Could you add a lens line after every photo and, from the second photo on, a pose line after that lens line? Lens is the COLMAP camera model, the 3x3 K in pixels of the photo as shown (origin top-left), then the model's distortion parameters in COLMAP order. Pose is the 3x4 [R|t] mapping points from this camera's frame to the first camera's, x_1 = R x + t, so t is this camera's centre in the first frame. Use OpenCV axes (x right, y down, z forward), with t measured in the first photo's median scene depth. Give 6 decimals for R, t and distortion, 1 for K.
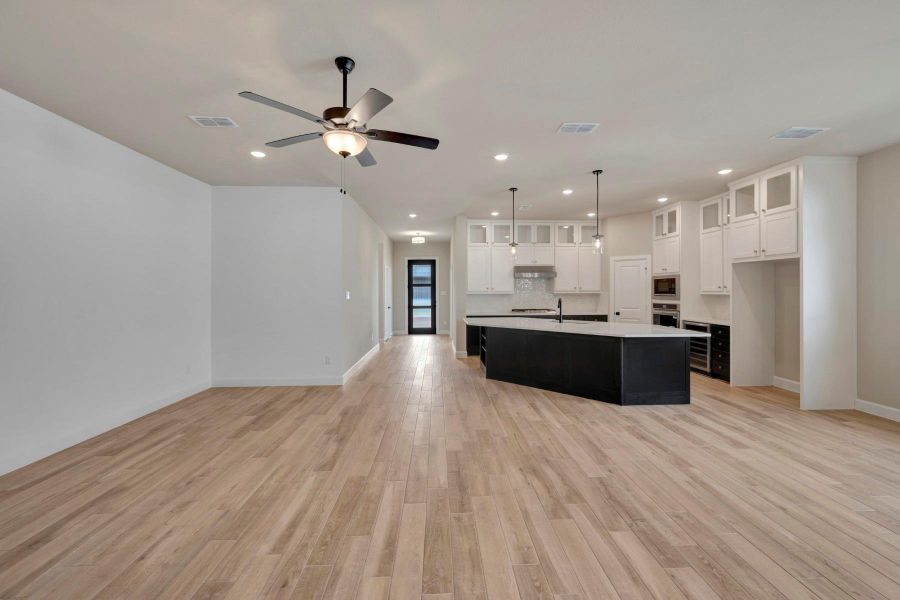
lens RADIAL K [[356.9, 0, 452.0], [0, 356.9, 294.5], [0, 0, 1]] dist [-0.002659, -0.000383]
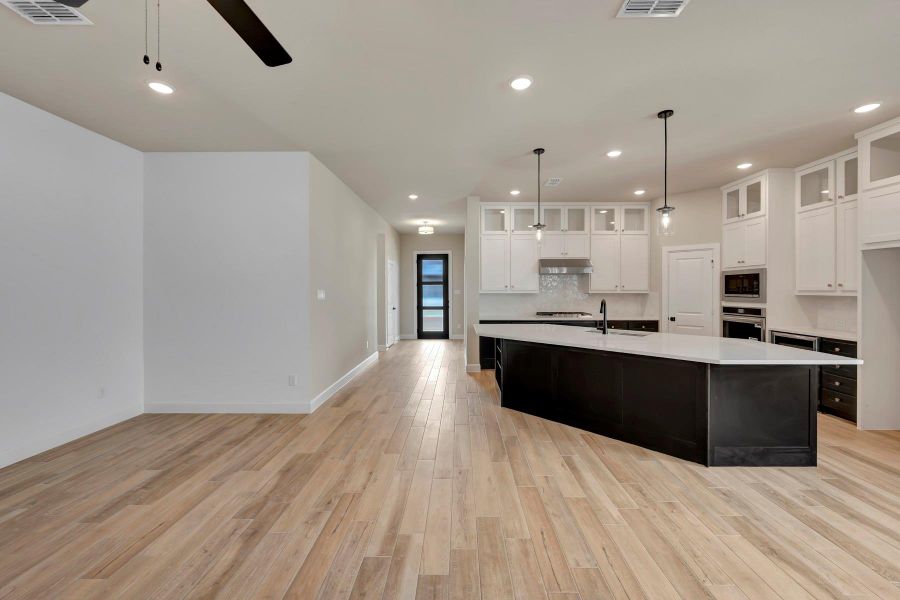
lens RADIAL K [[356.9, 0, 454.7], [0, 356.9, 292.8], [0, 0, 1]] dist [-0.002659, -0.000383]
pose [[0.998404, 0.003051, -0.056401, 0.048302], [-0.003145, 0.999994, -0.001577, -0.002598], [0.056396, 0.001752, 0.998407, 0.305651]]
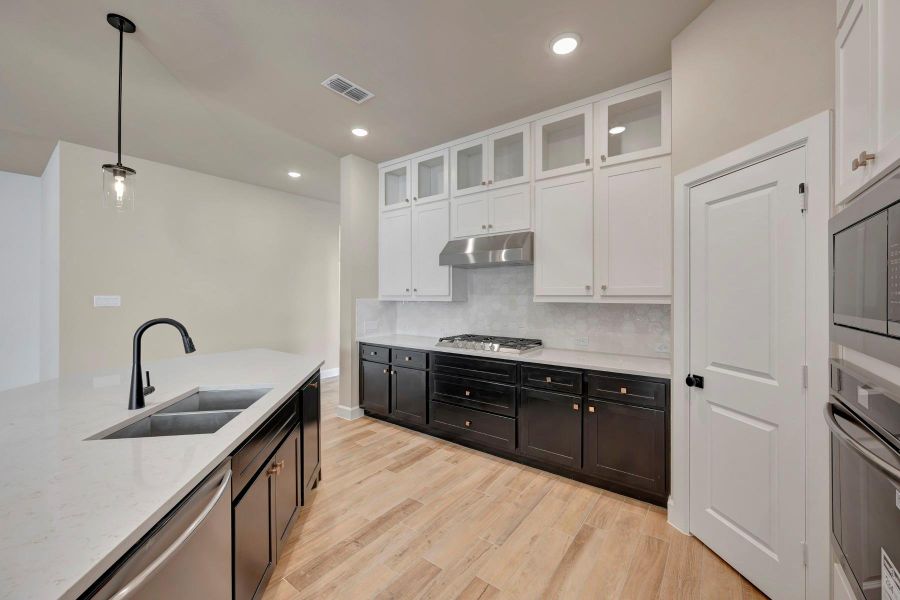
lens RADIAL K [[356.9, 0, 451.0], [0, 356.9, 298.8], [0, 0, 1]] dist [-0.002659, -0.000383]
pose [[0.762839, 0.010952, -0.646495, 0.804079], [-0.012898, 0.999915, 0.001720, -0.010515], [0.646459, 0.007027, 0.762916, 1.096598]]
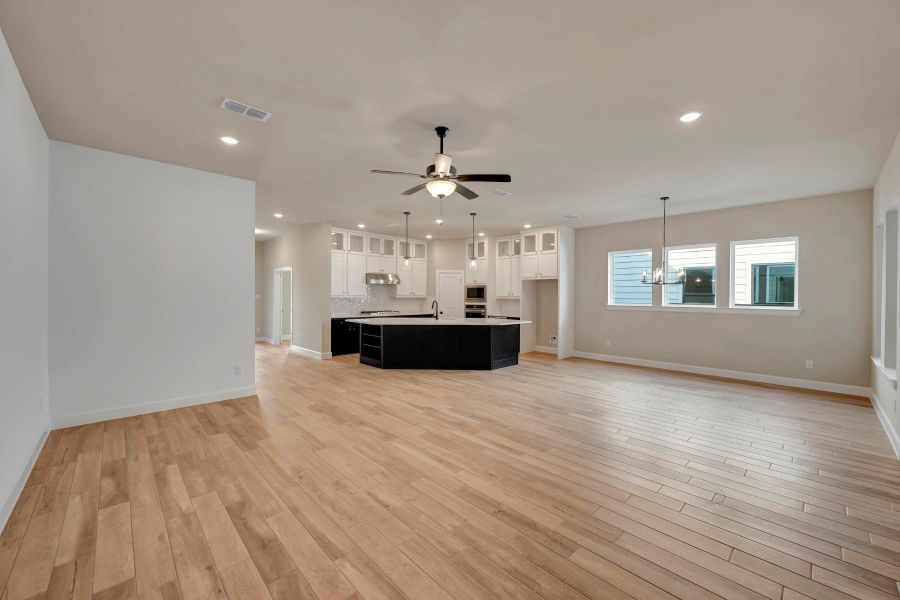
lens RADIAL K [[356.9, 0, 451.4], [0, 356.9, 300.0], [0, 0, 1]] dist [-0.002659, -0.000383]
pose [[0.749297, 0.000193, 0.662234, -0.631403], [-0.001751, 0.999997, 0.001690, 0.005340], [-0.662232, -0.002426, 0.749295, -0.038207]]
